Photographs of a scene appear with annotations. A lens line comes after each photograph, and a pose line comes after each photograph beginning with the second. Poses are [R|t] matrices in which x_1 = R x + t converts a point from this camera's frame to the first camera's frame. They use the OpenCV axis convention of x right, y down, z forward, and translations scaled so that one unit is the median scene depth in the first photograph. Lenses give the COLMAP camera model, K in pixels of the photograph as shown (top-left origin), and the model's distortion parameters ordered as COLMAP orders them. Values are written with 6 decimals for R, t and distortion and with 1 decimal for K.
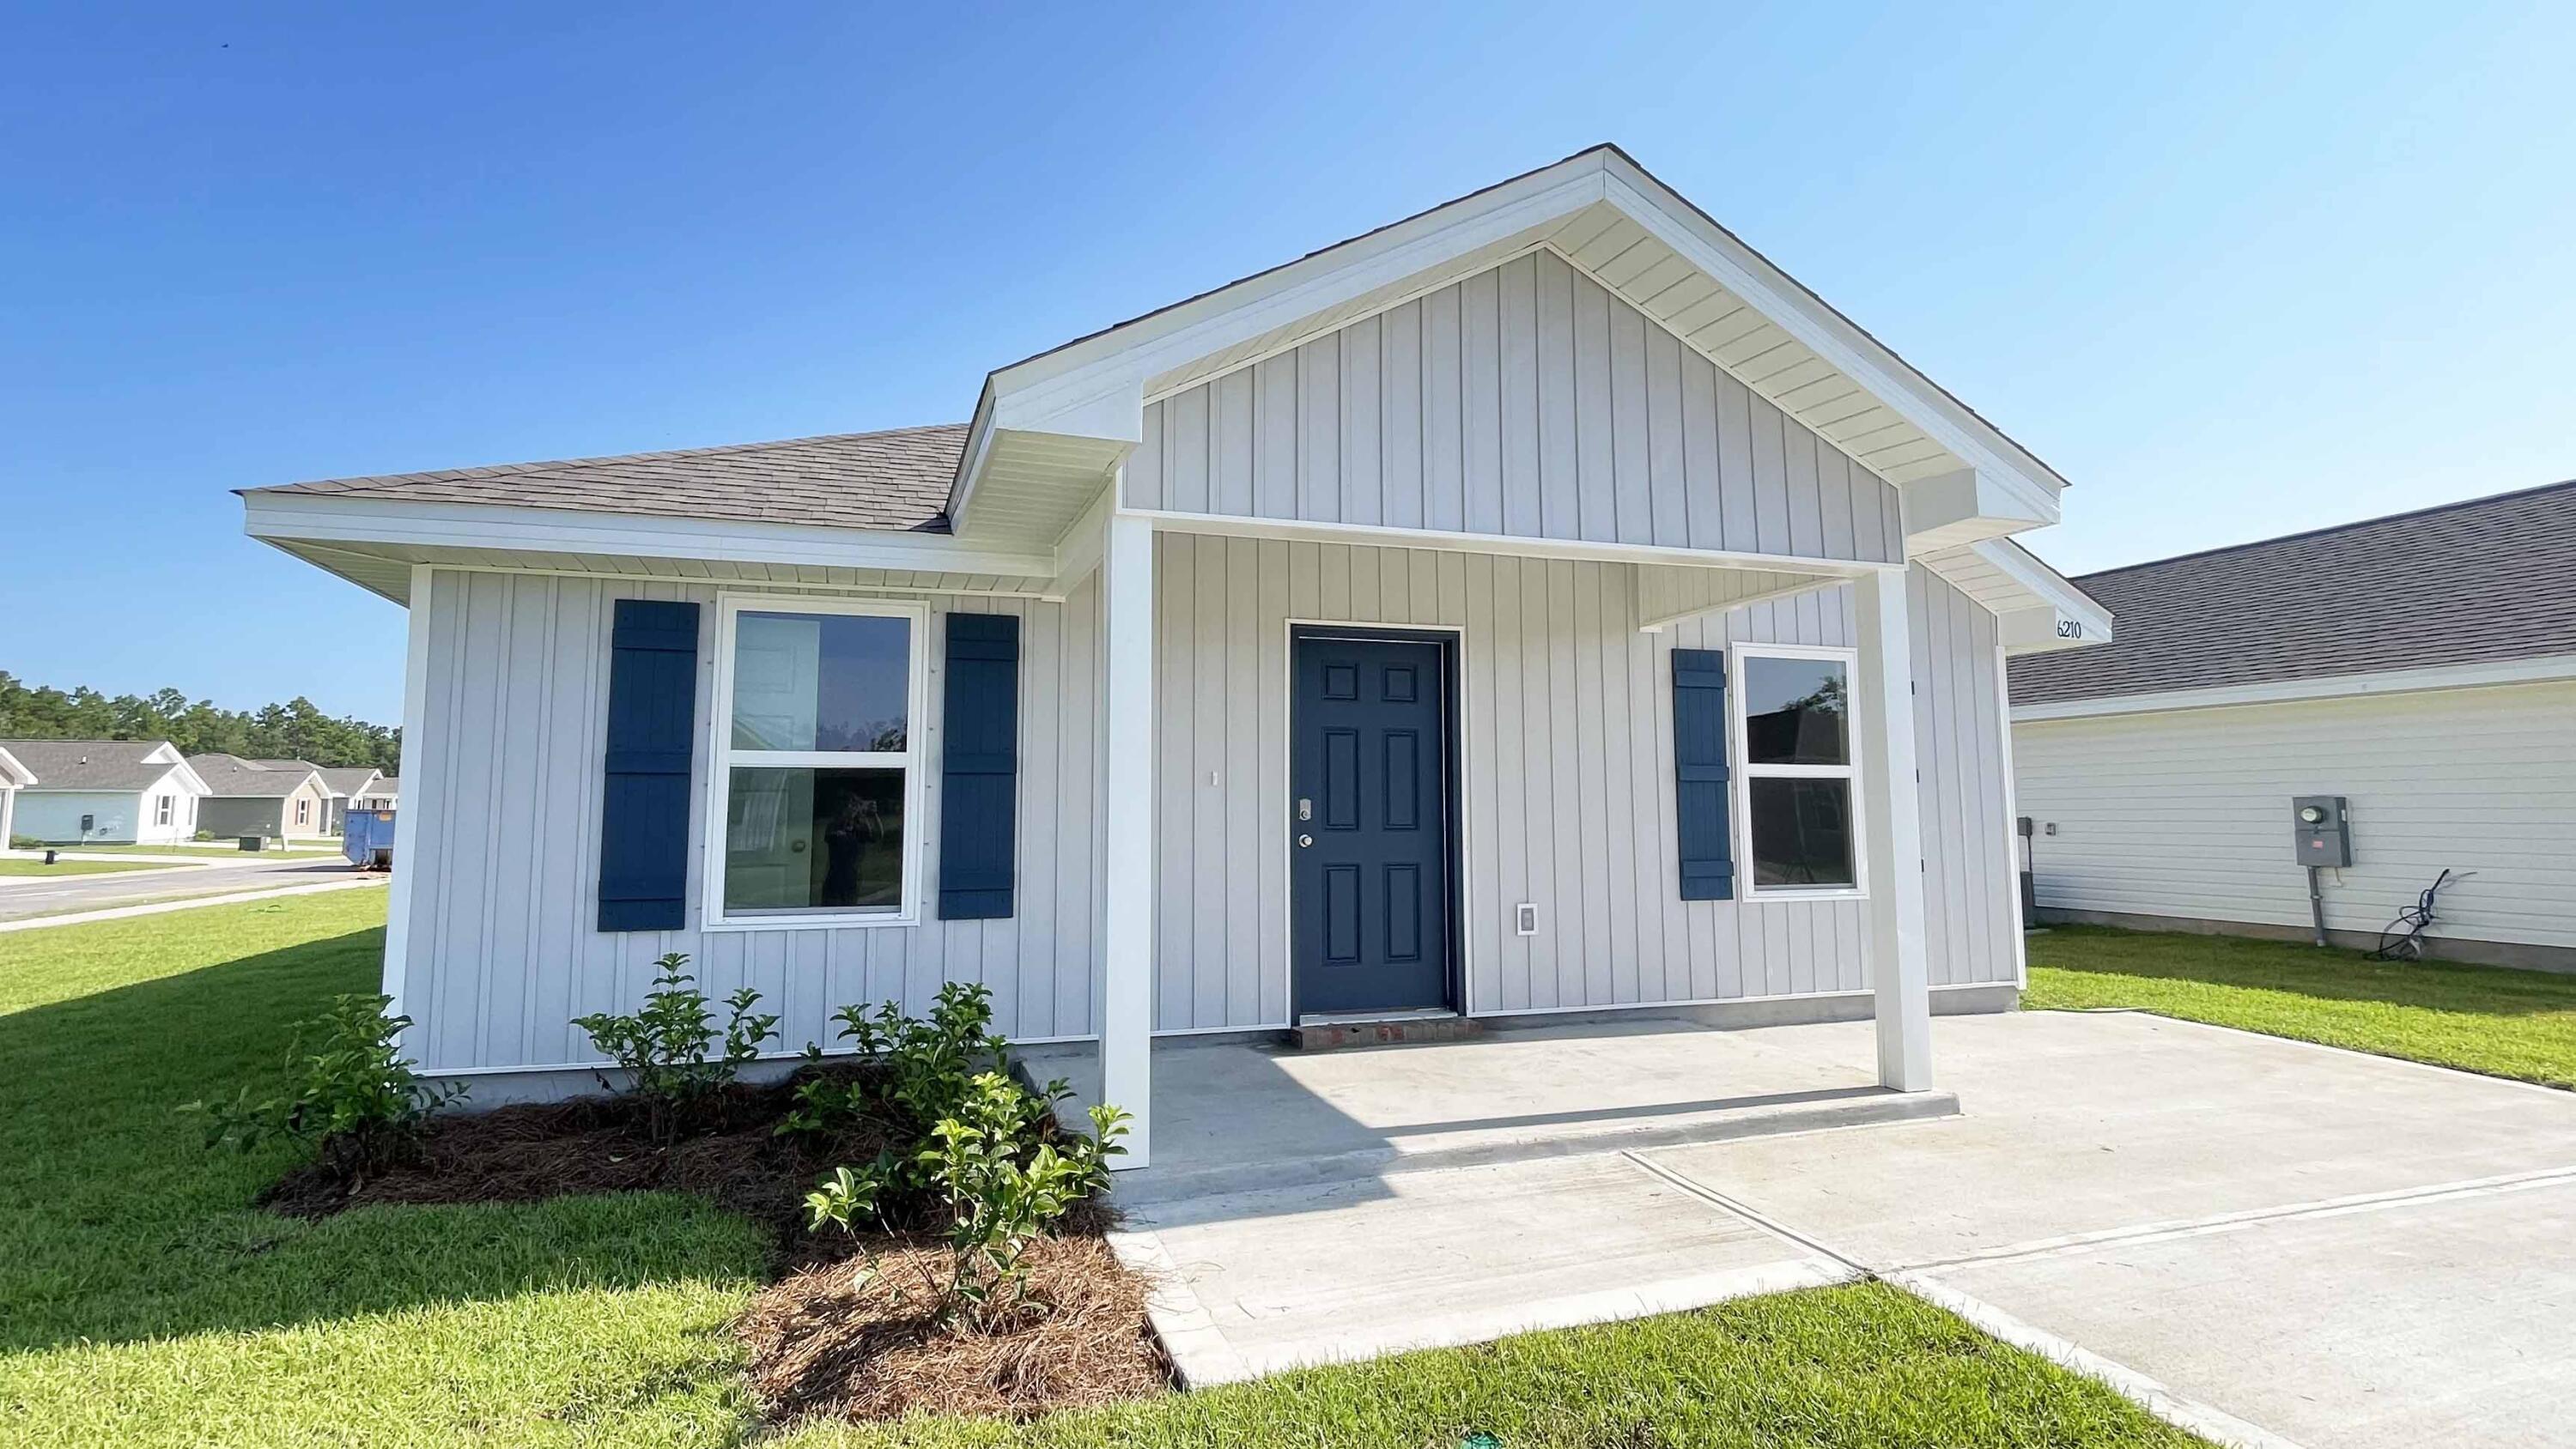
lens RADIAL K [[1059.8, 0, 1282.4], [0, 1059.8, 691.1], [0, 0, 1]] dist [-0.009628, 0.007453]
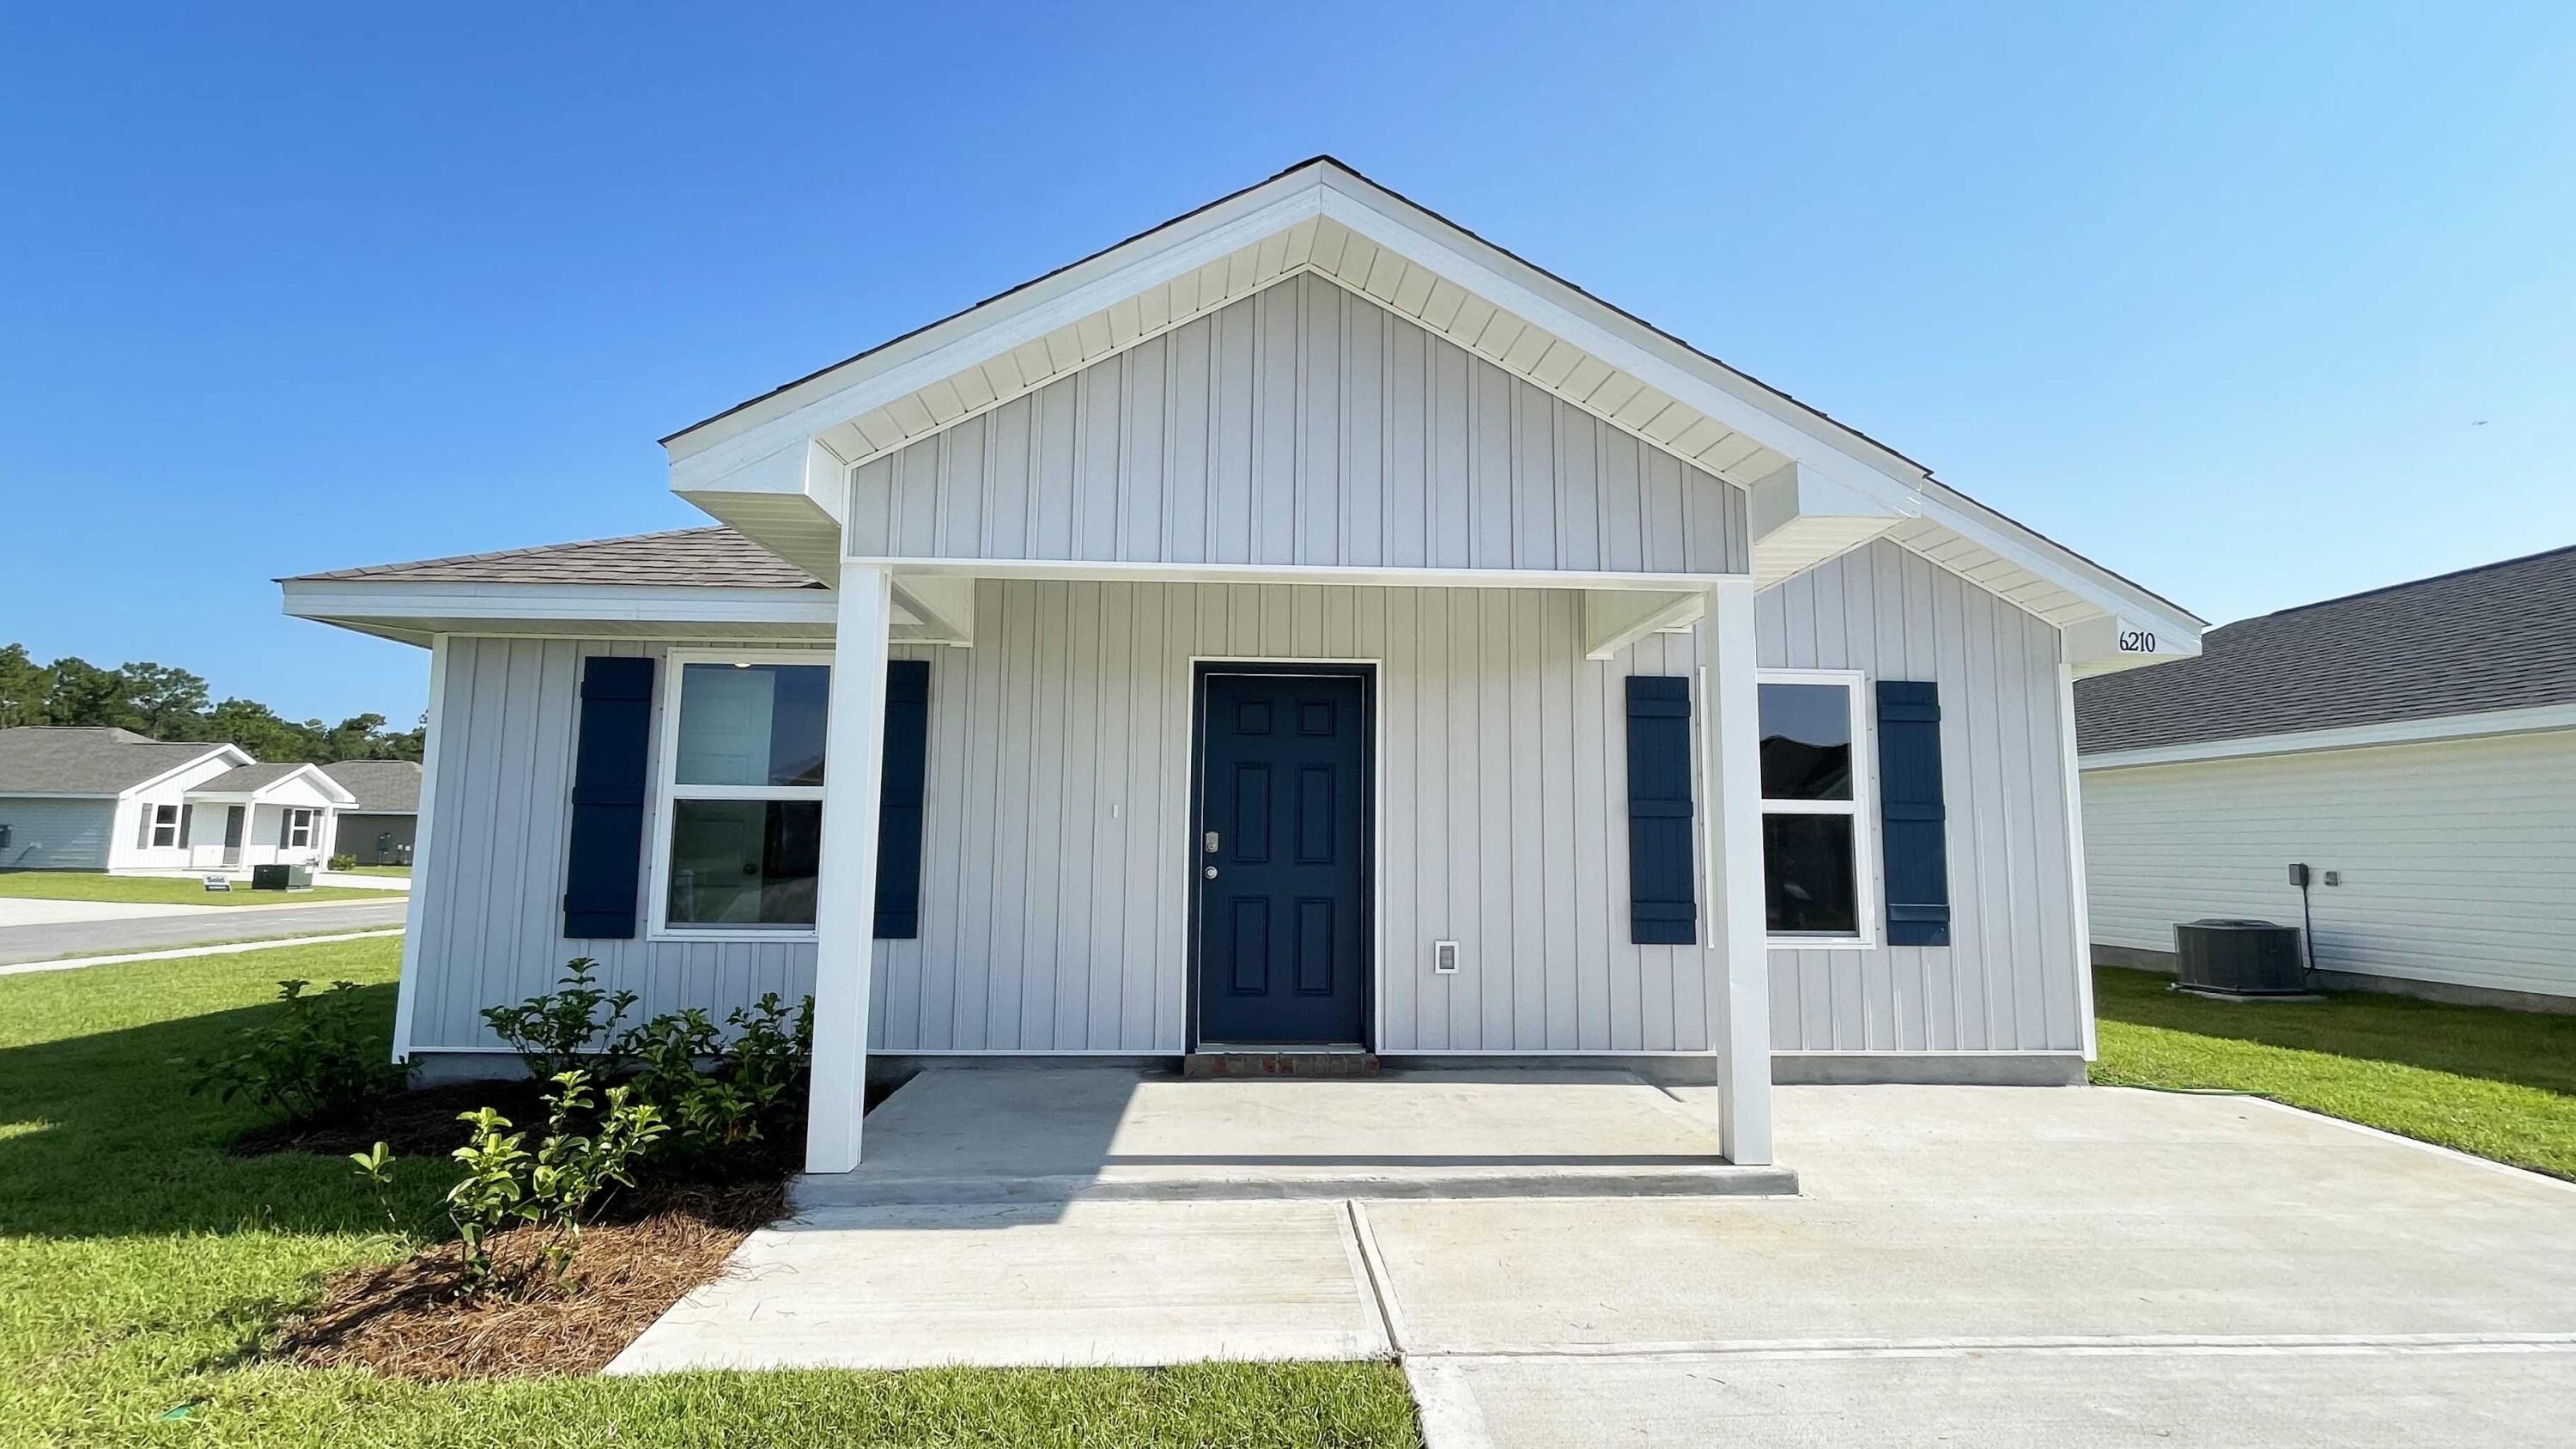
lens RADIAL K [[1012.5, 0, 1288.0], [0, 1012.5, 724.5], [0, 0, 1]] dist [-0.008223, 0.005160]
pose [[0.974356, -0.015375, -0.224485, 0.387797], [0.013729, 0.999866, -0.008892, 0.009542], [0.224592, 0.005582, 0.974437, 0.075075]]
